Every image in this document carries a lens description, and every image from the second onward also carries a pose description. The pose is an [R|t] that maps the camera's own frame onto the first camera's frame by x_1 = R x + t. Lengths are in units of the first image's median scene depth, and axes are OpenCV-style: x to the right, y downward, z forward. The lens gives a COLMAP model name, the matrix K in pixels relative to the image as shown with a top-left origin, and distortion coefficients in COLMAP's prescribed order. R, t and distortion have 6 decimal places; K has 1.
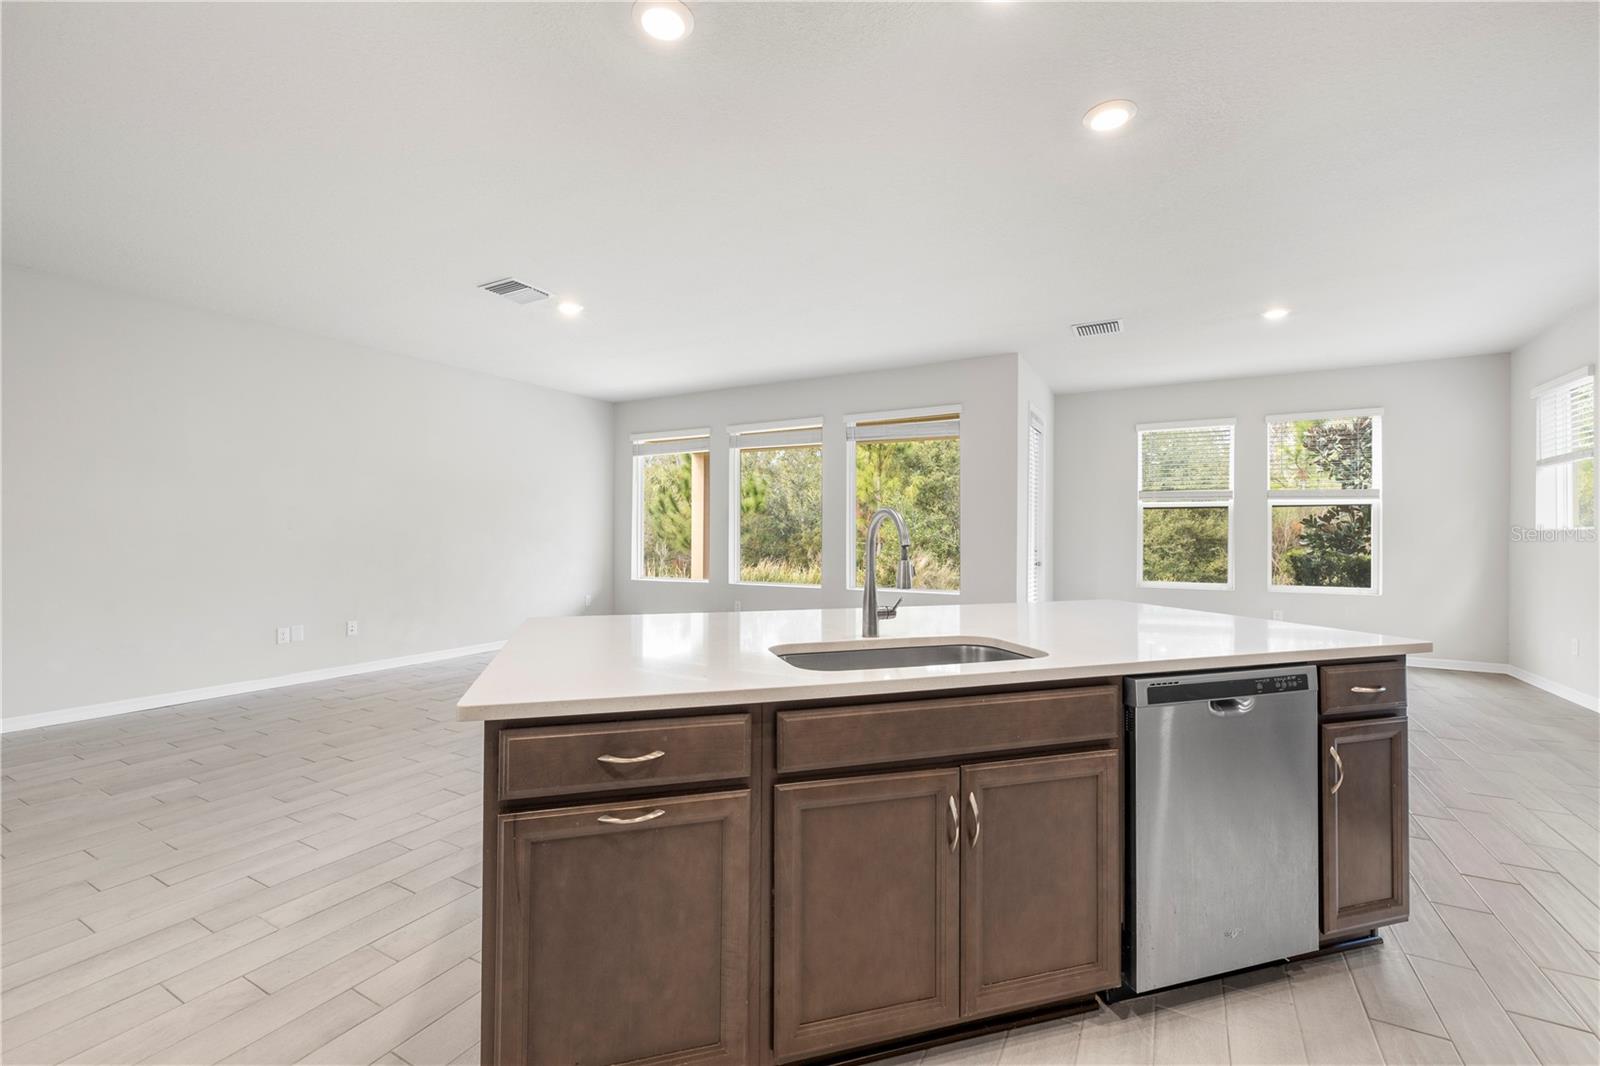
lens RADIAL K [[674.5, 0, 790.6], [0, 674.5, 528.4], [0, 0, 1]] dist [0.004136, -0.002008]
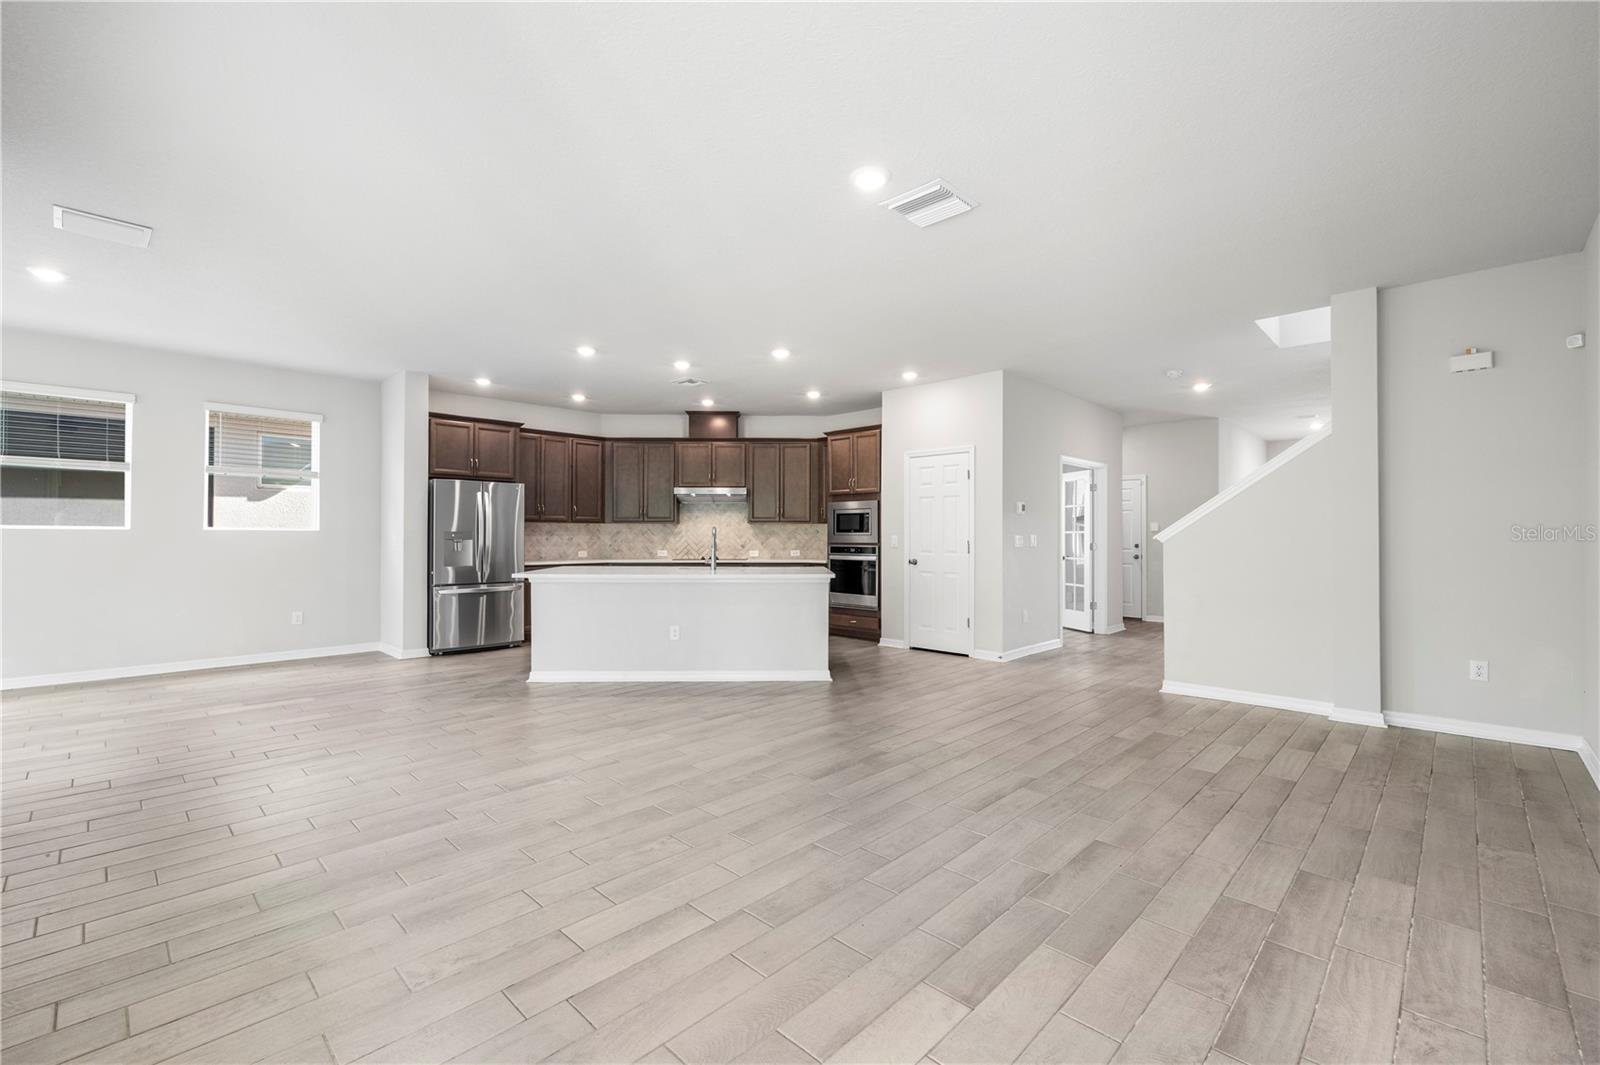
lens RADIAL K [[674.5, 0, 791.6], [0, 674.5, 527.1], [0, 0, 1]] dist [0.004136, -0.002008]
pose [[-0.963015, -0.002761, 0.269435, -0.370578], [-0.007683, 0.999822, -0.017214, 0.007642], [-0.269340, -0.018647, -0.962865, 1.387153]]
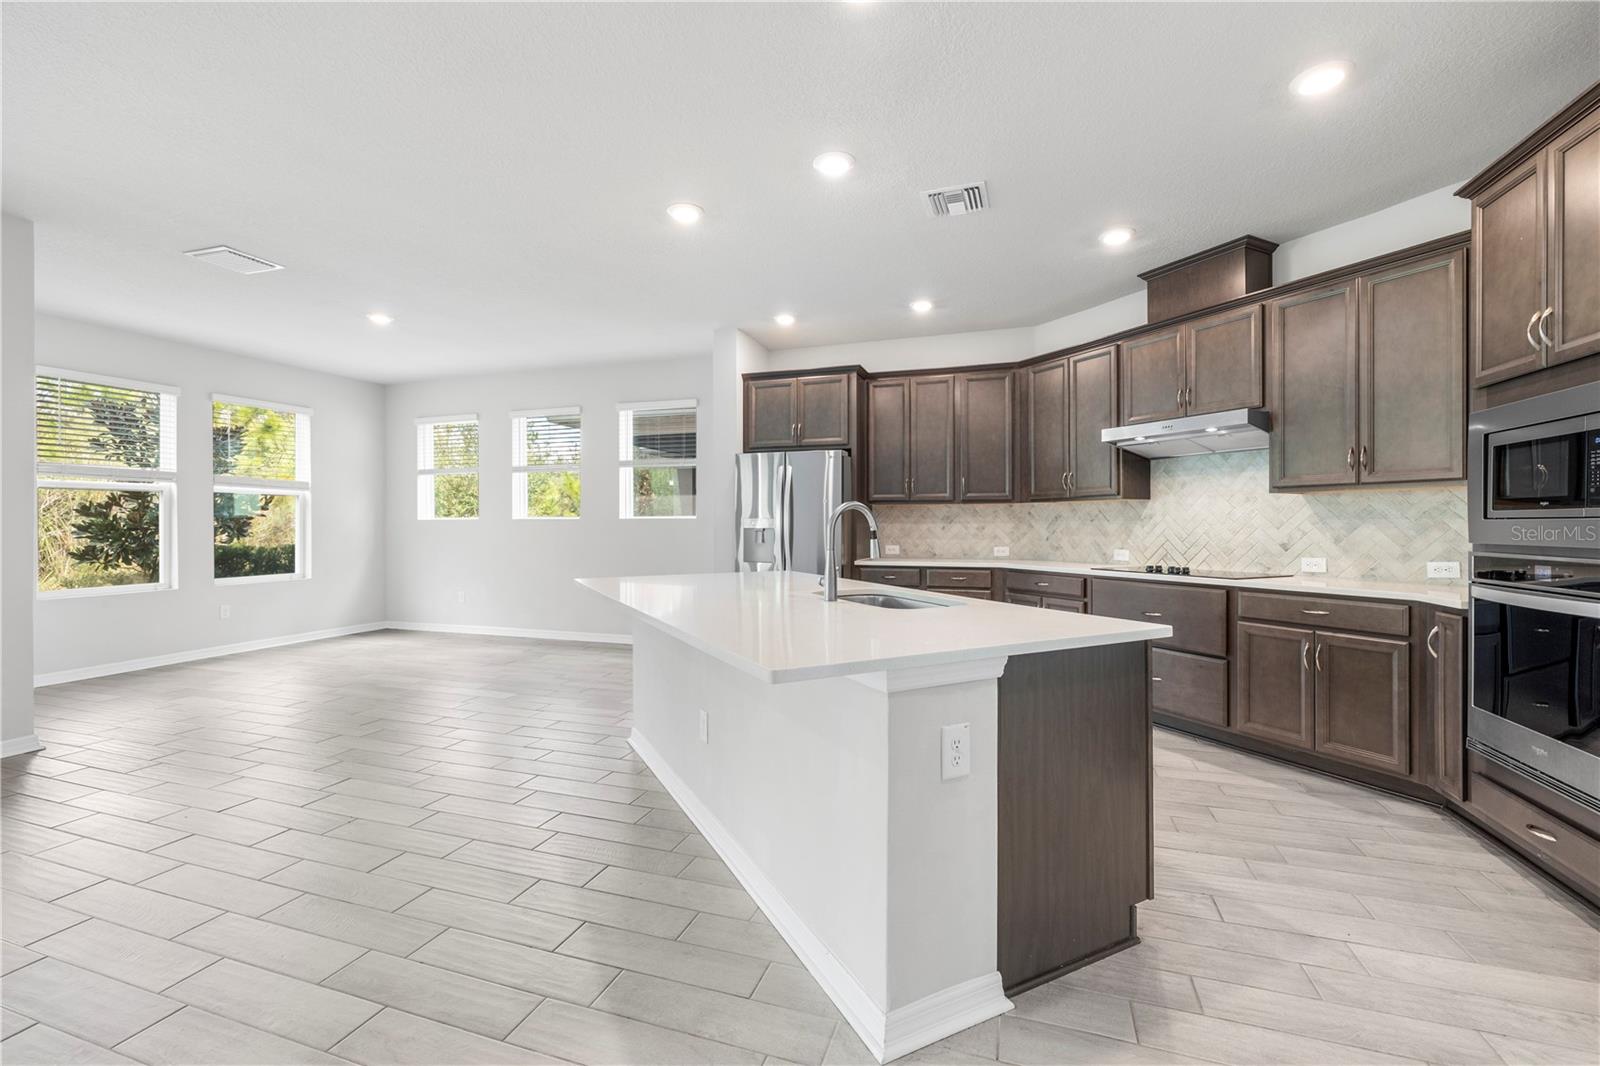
lens RADIAL K [[674.5, 0, 801.2], [0, 674.5, 526.3], [0, 0, 1]] dist [0.004136, -0.002008]
pose [[-0.183695, -0.008608, 0.982946, -0.416439], [-0.003871, 0.999960, 0.008034, 0.002452], [-0.982976, -0.002329, -0.183721, 0.476458]]
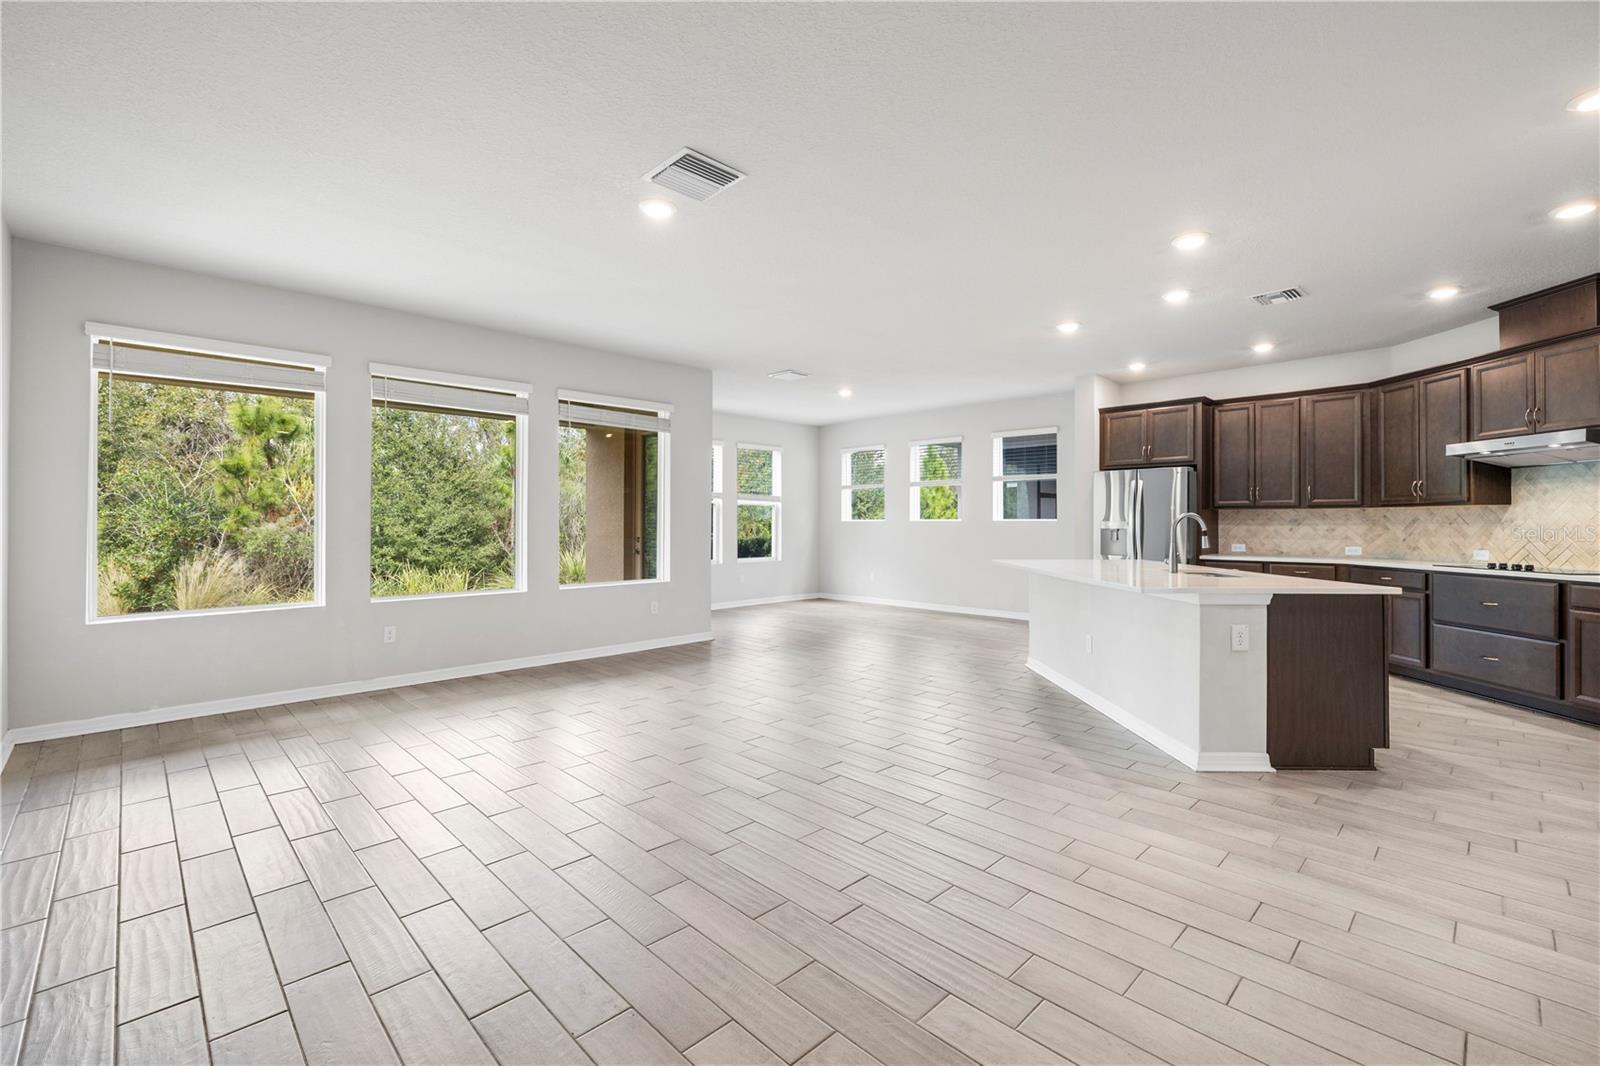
lens RADIAL K [[674.5, 0, 798.5], [0, 674.5, 522.1], [0, 0, 1]] dist [0.004136, -0.002008]
pose [[0.287590, -0.001903, 0.957752, -0.831052], [-0.004182, 0.999986, 0.003243, -0.000852], [-0.957745, -0.004938, 0.287578, 0.560368]]
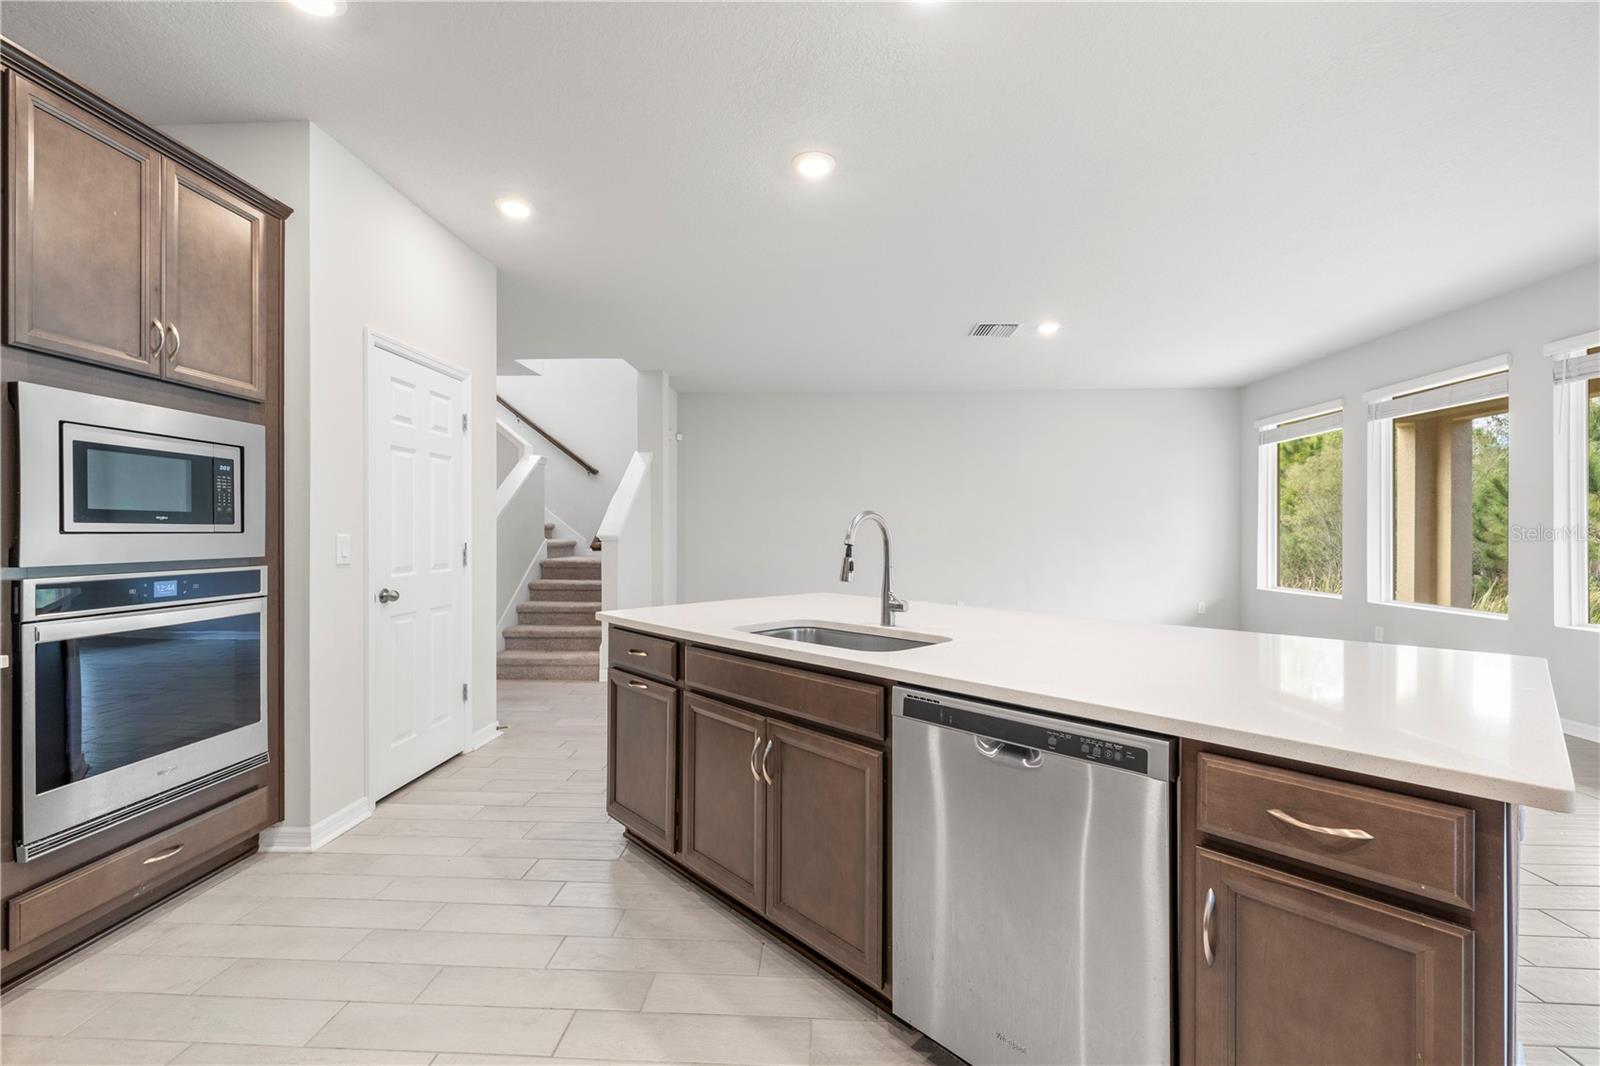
lens RADIAL K [[674.5, 0, 797.4], [0, 674.5, 532.4], [0, 0, 1]] dist [0.004136, -0.002008]
pose [[0.440729, -0.005084, -0.897626, 0.392692], [0.006674, 0.999975, -0.002387, 0.001997], [0.897615, -0.004939, 0.440752, 0.135769]]
